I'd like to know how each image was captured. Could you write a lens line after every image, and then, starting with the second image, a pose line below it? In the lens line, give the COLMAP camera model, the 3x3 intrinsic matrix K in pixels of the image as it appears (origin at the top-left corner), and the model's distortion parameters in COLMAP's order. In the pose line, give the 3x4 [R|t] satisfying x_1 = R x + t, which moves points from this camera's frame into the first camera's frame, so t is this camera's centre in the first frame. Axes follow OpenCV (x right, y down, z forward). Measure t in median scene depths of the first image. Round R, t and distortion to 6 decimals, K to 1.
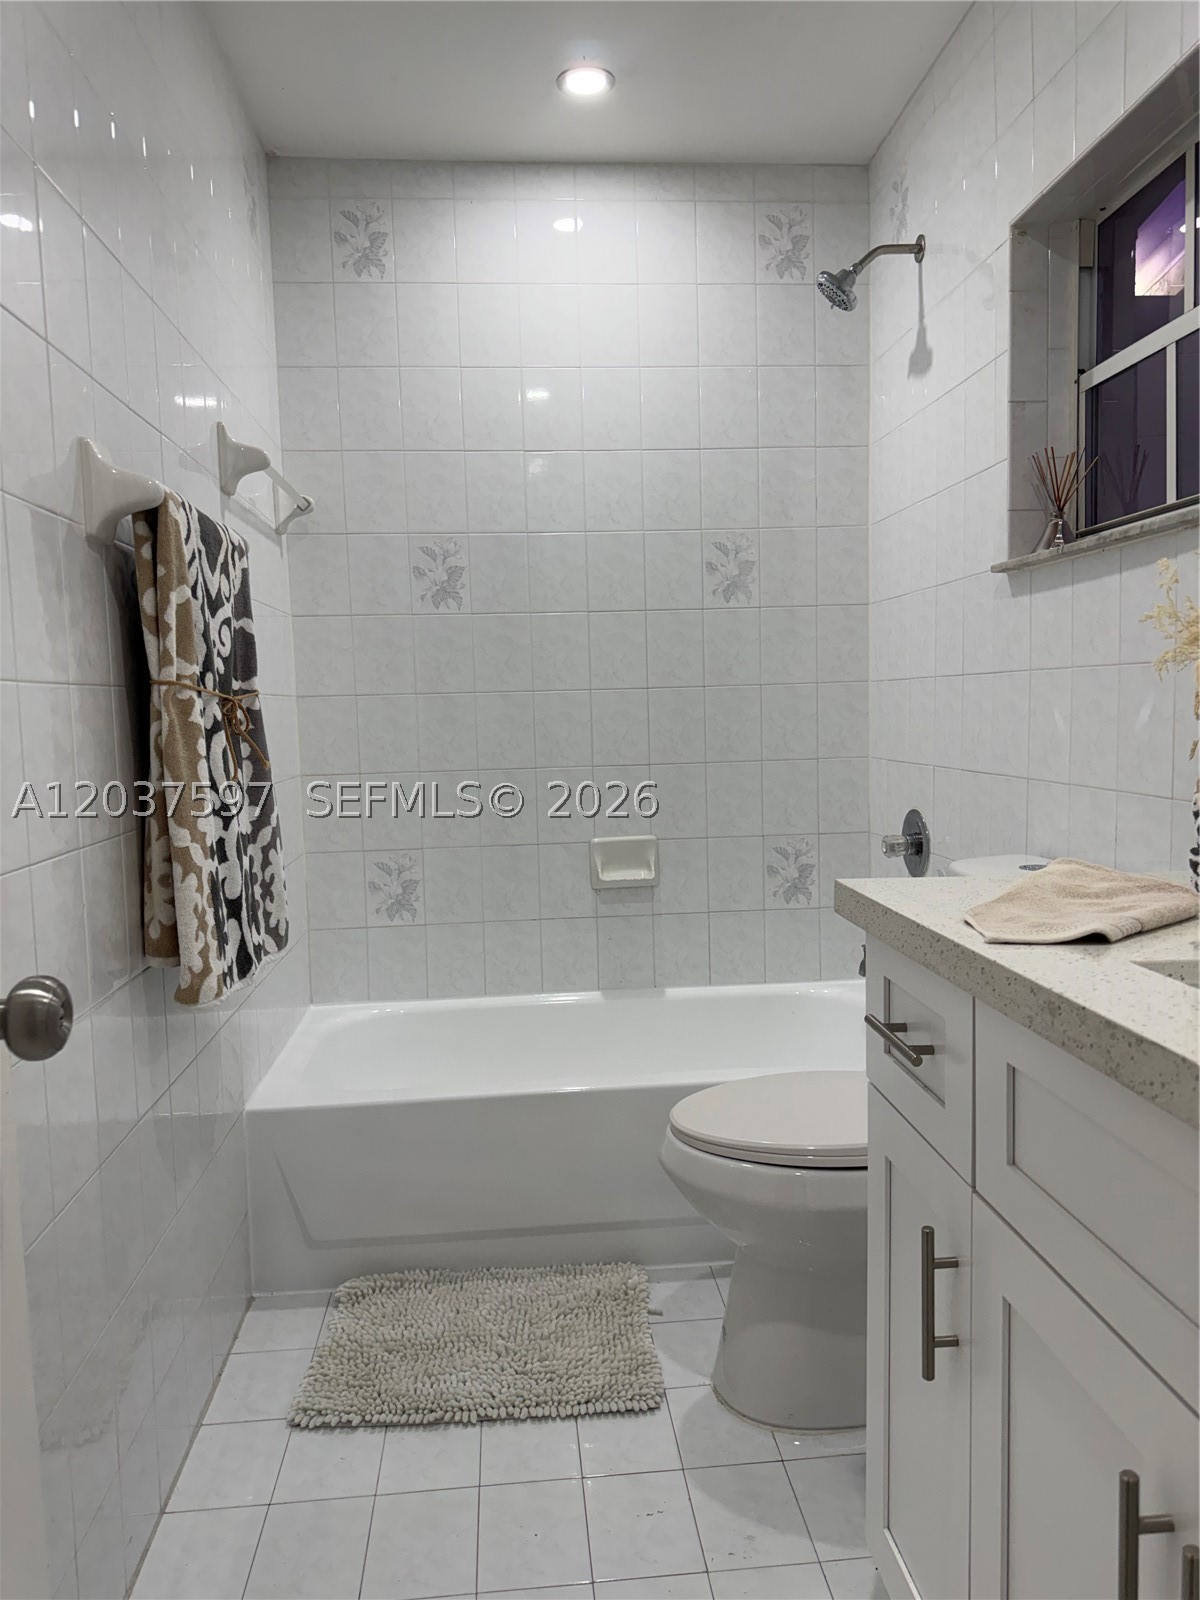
lens RADIAL K [[1147.8, 0, 602.0], [0, 1147.8, 779.8], [0, 0, 1]] dist [0.036739, -0.039113]
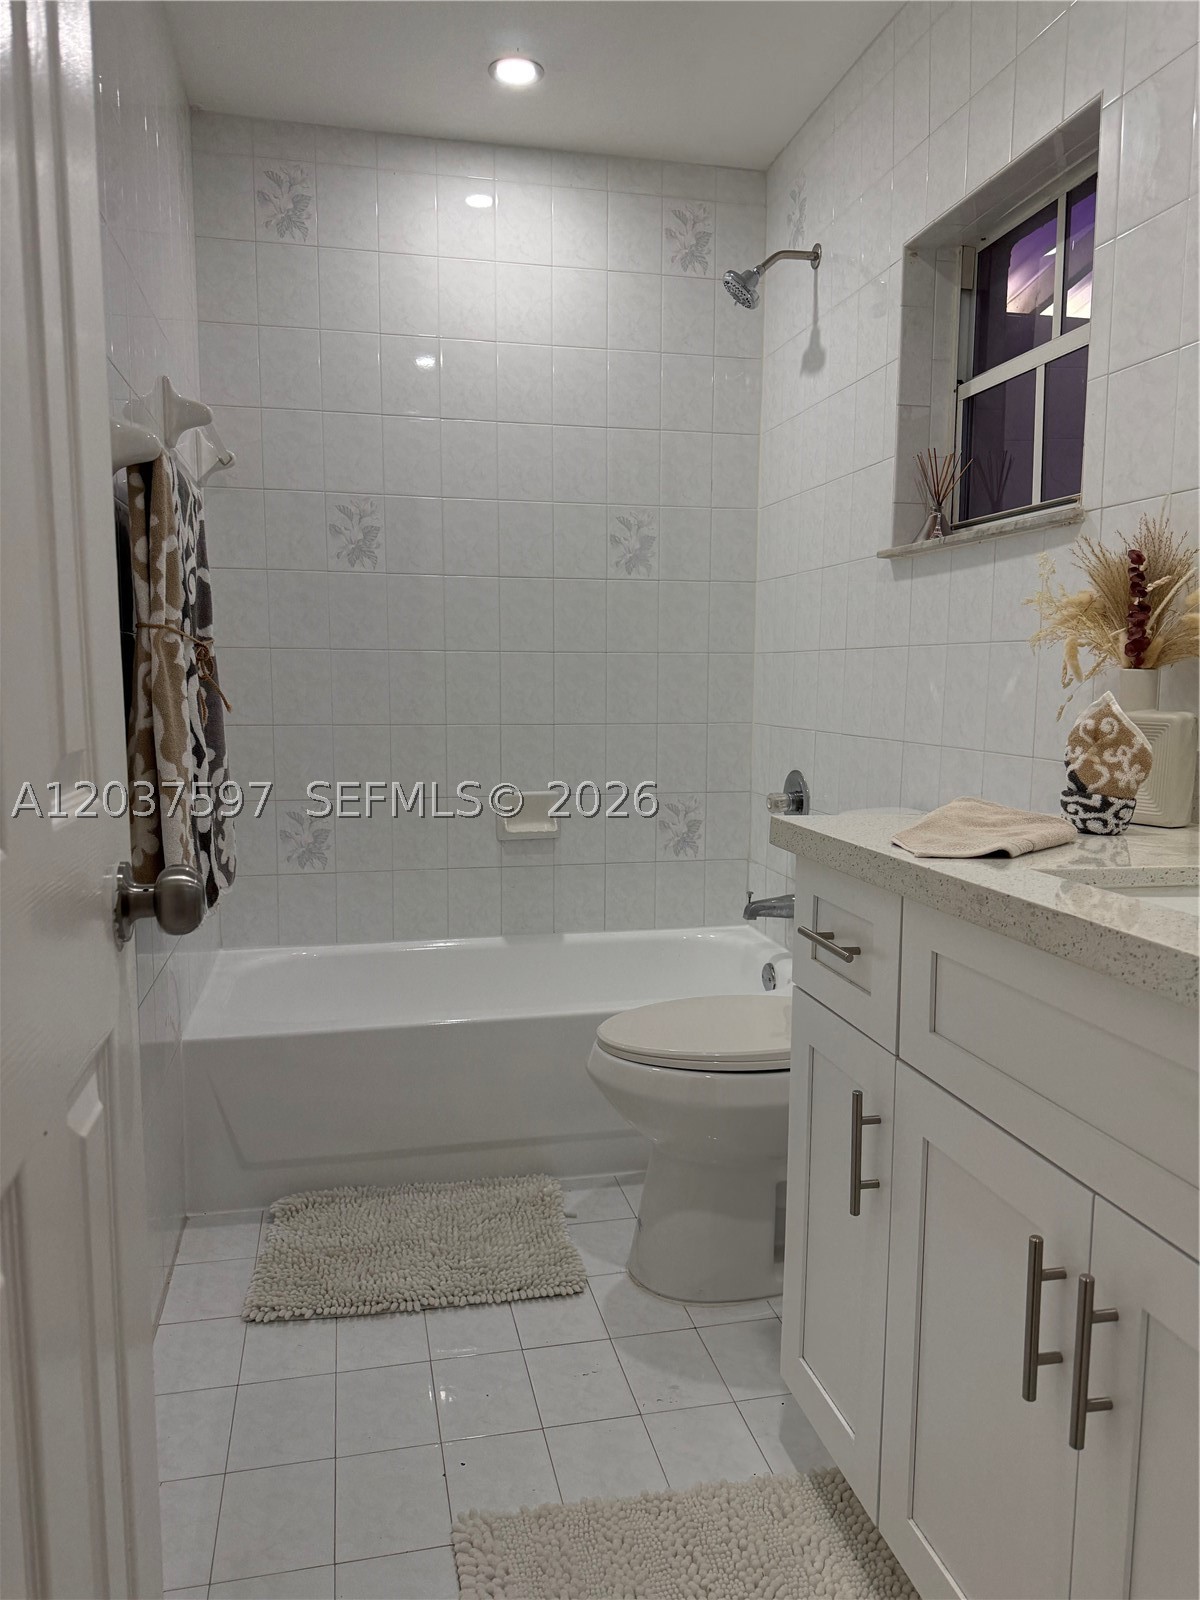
lens RADIAL K [[1147.8, 0, 602.0], [0, 1147.8, 779.8], [0, 0, 1]] dist [0.036739, -0.039113]
pose [[0.990555, 0.018871, 0.135812, -0.089564], [-0.022342, 0.999460, 0.024079, 0.018398], [-0.135285, -0.026886, 0.990442, -0.093641]]
